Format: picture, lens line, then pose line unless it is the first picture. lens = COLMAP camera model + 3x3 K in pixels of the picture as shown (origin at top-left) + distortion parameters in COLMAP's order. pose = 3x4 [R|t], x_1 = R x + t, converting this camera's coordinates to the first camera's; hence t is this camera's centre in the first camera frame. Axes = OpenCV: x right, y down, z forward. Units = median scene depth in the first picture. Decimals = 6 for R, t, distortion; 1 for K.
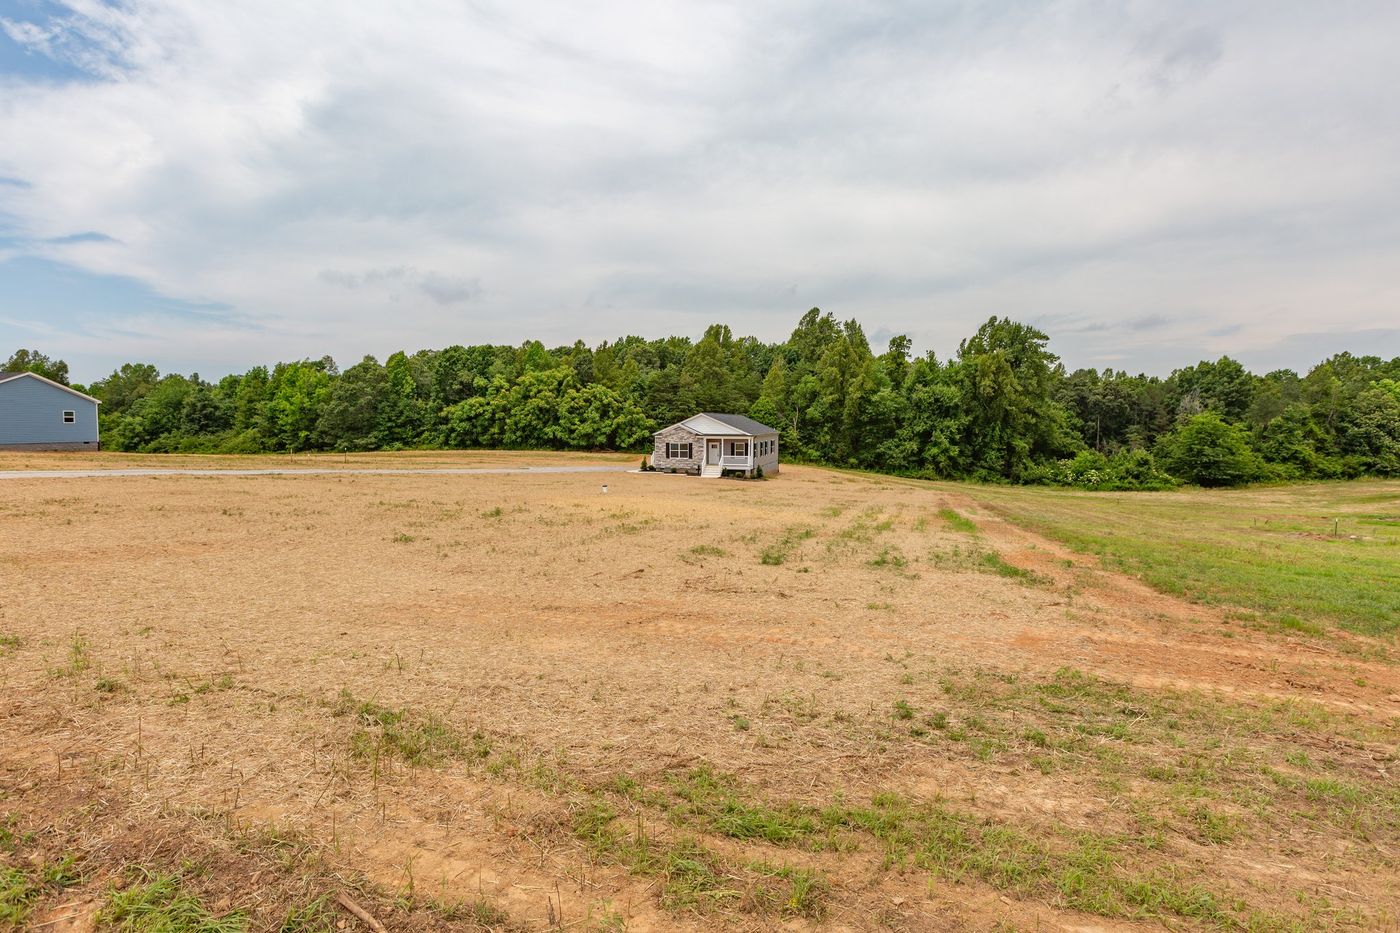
lens RADIAL K [[687.6, 0, 697.8], [0, 687.6, 471.1], [0, 0, 1]] dist [0.000415, -0.000268]
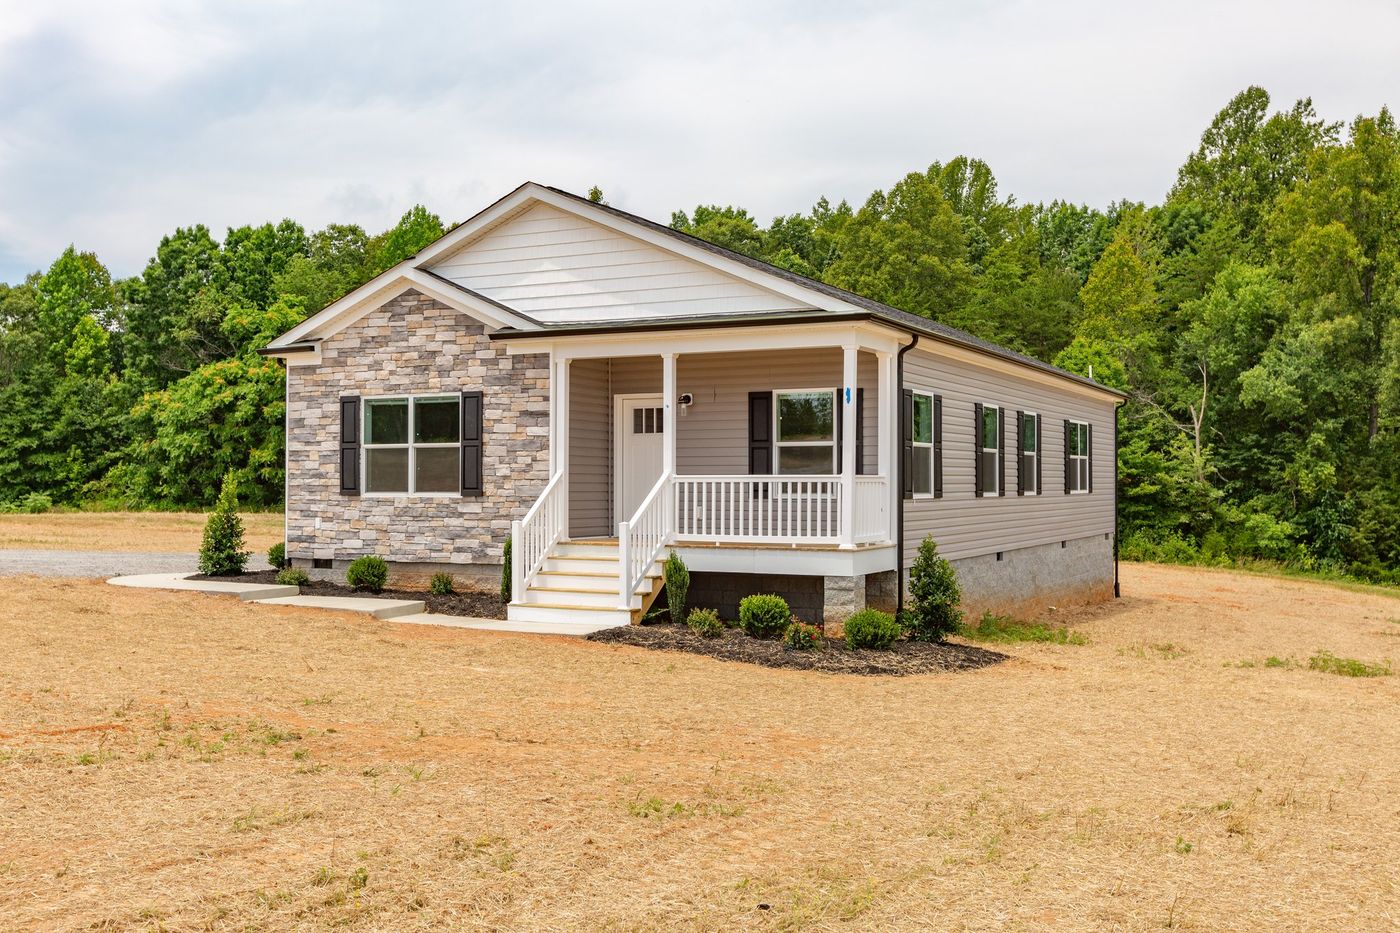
lens RADIAL K [[1369.8, 0, 701.1], [0, 1369.8, 459.3], [0, 0, 1]] dist [-0.003677, 0.000000]
pose [[0.979244, -0.003988, -0.202647, 0.055333], [-0.014268, 0.995970, -0.088548, -0.000465], [0.202184, 0.089601, 0.975240, 0.409172]]
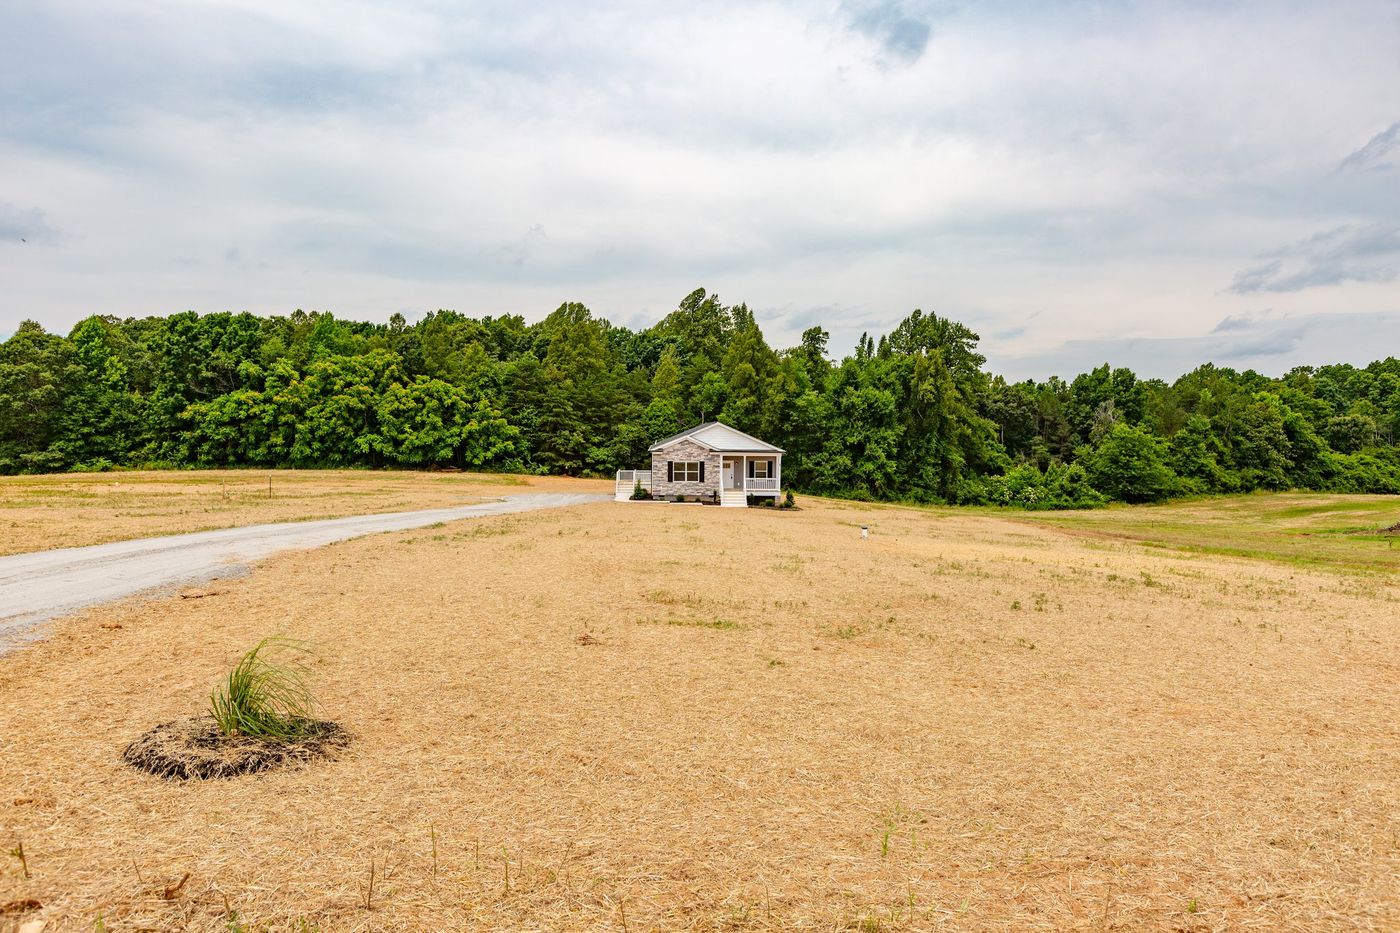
lens RADIAL K [[865.6, 0, 696.1], [0, 865.6, 471.3], [0, 0, 1]] dist [0.009849, 0.003935]
pose [[0.951476, -0.008049, 0.307619, -0.174457], [0.014257, 0.999737, -0.017938, -0.007502], [-0.307394, 0.021453, 0.951341, 0.058120]]
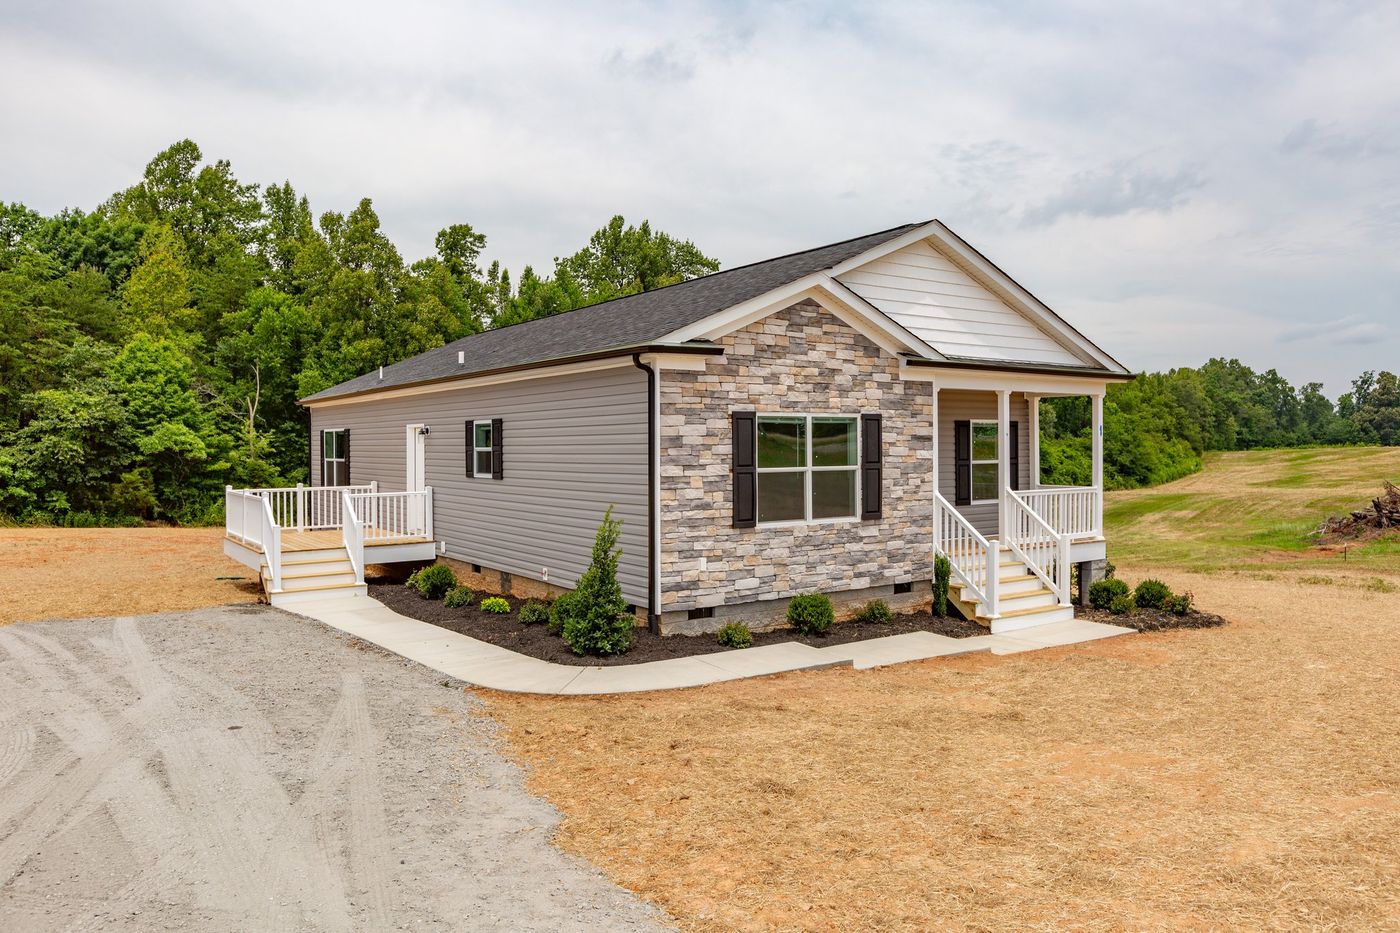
lens RADIAL K [[984.4, 0, 701.1], [0, 984.4, 450.6], [0, 0, 1]] dist [0.001972, -0.005313]
pose [[0.635095, -0.009548, 0.772375, -0.111959], [0.061698, 0.997356, -0.038402, -0.015453], [-0.769966, 0.072043, 0.634005, 0.506937]]
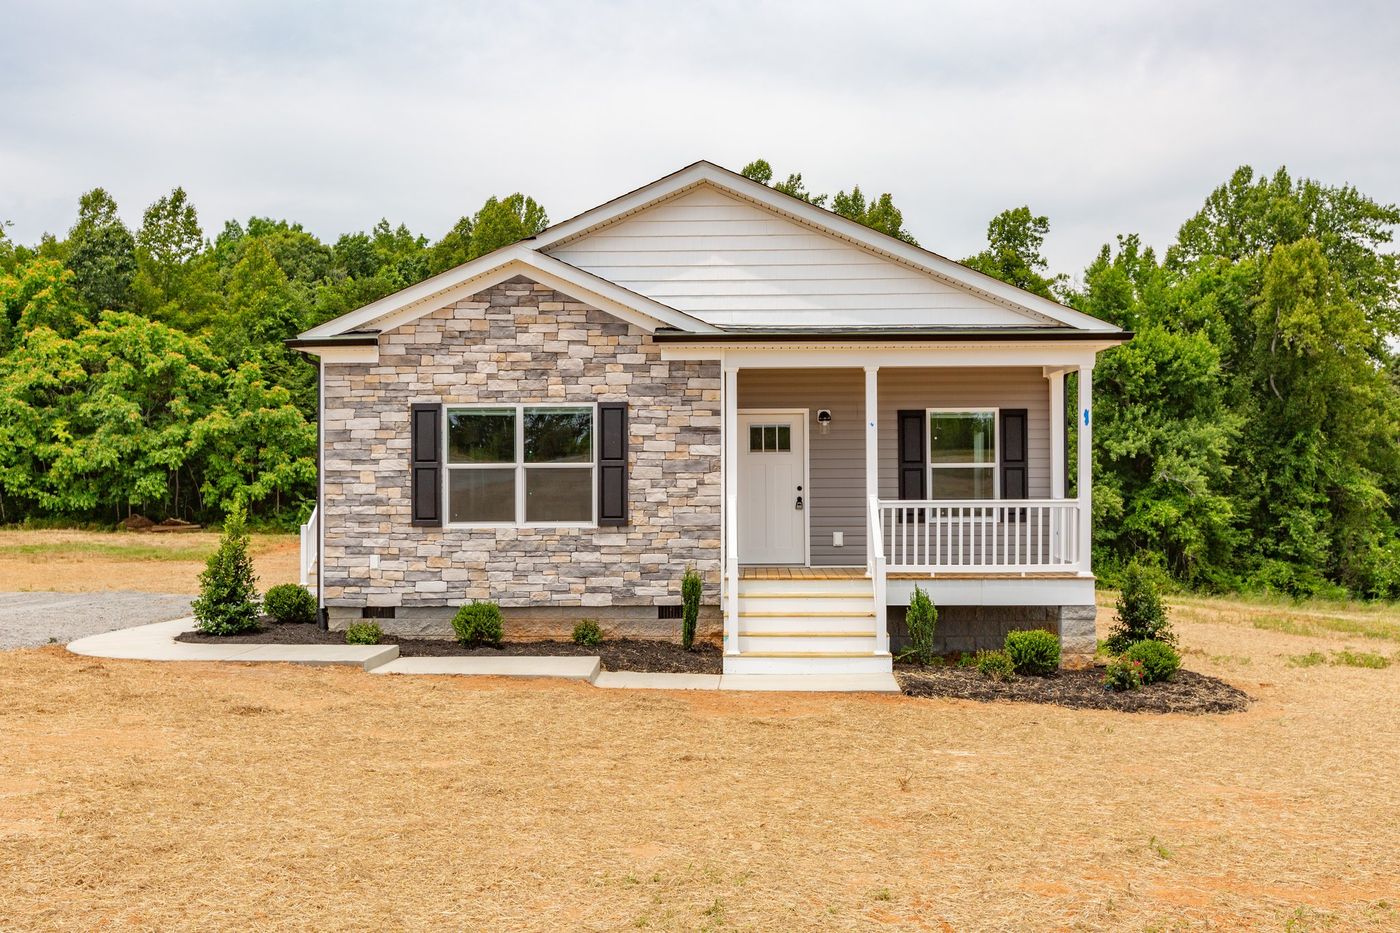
lens RADIAL K [[1190.3, 0, 708.1], [0, 1190.3, 466.5], [0, 0, 1]] dist [0.002362, 0.006624]
pose [[0.971715, -0.002170, 0.236146, -0.025714], [0.022614, 0.996218, -0.083898, -0.006012], [-0.235070, 0.086865, 0.968089, 0.445459]]
